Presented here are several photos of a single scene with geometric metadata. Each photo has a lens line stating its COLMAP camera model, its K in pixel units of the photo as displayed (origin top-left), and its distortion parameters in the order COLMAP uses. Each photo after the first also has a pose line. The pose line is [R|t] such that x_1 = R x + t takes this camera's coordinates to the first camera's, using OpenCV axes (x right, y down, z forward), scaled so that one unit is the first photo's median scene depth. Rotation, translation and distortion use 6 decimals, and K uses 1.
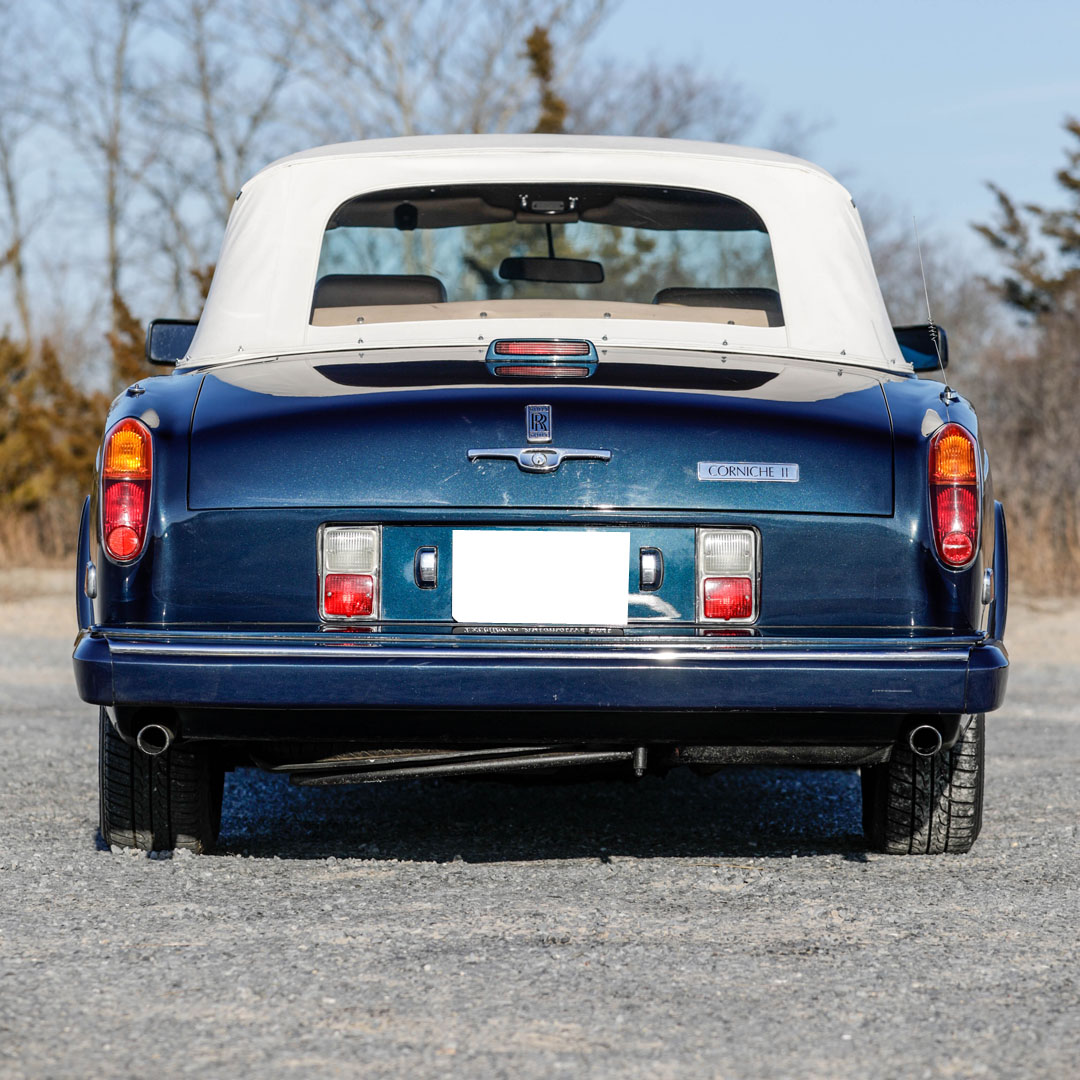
lens RADIAL K [[4856.9, 0, 537.8], [0, 4856.9, 535.3], [0, 0, 1]] dist [-0.082607, 0.000000]
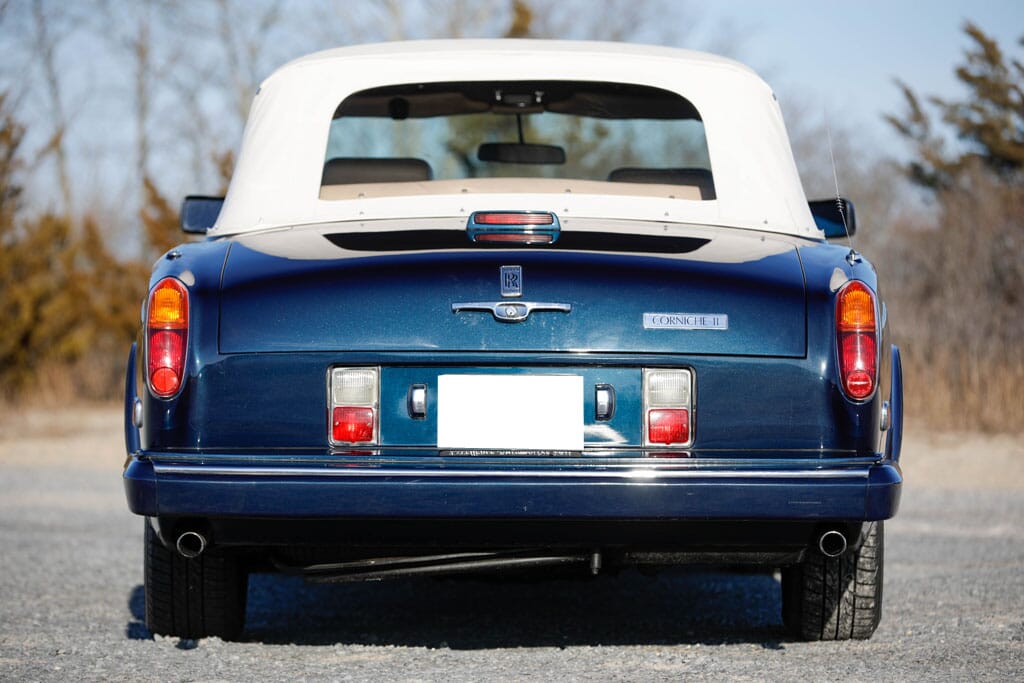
lens RADIAL K [[4211.8, 0, 511.7], [0, 4211.8, 344.1], [0, 0, 1]] dist [-0.179565, 0.000000]
pose [[0.999998, -0.001916, 0.000587, -0.000228], [0.001921, 0.999953, -0.009482, 0.002217], [-0.000569, 0.009484, 0.999955, -0.037404]]
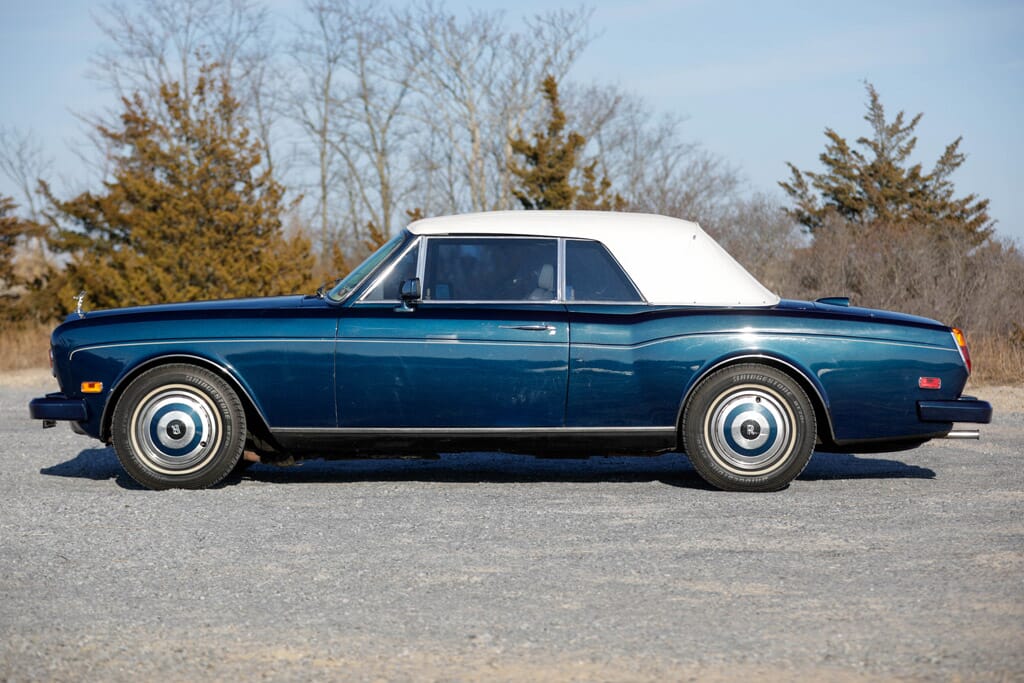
lens RADIAL K [[2529.7, 0, 511.0], [0, 2529.7, 347.2], [0, 0, 1]] dist [-0.109657, 0.000000]
pose [[0.999993, -0.000173, -0.003867, -0.085994], [0.000213, 0.999945, 0.010528, -0.029606], [0.003865, -0.010529, 0.999937, -0.258041]]
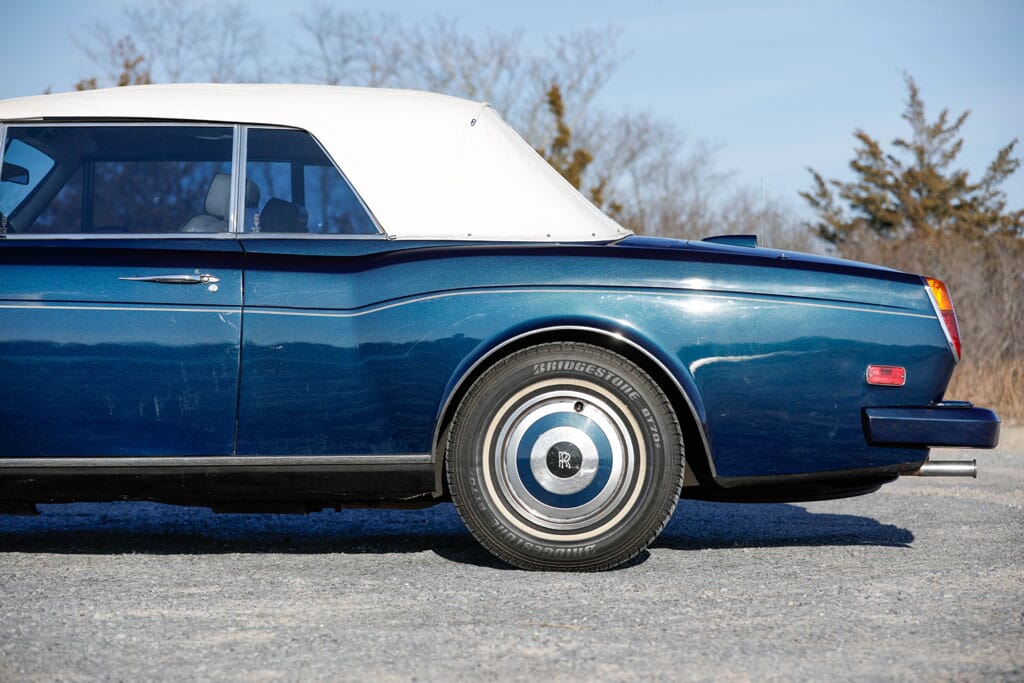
lens RADIAL K [[2645.5, 0, 516.6], [0, 2645.5, 348.7], [0, 0, 1]] dist [-0.057368, 0.000000]
pose [[0.999785, -0.002334, -0.020594, 0.041550], [0.002110, 0.999938, -0.010893, 0.004792], [0.020618, 0.010847, 0.999729, 0.312482]]
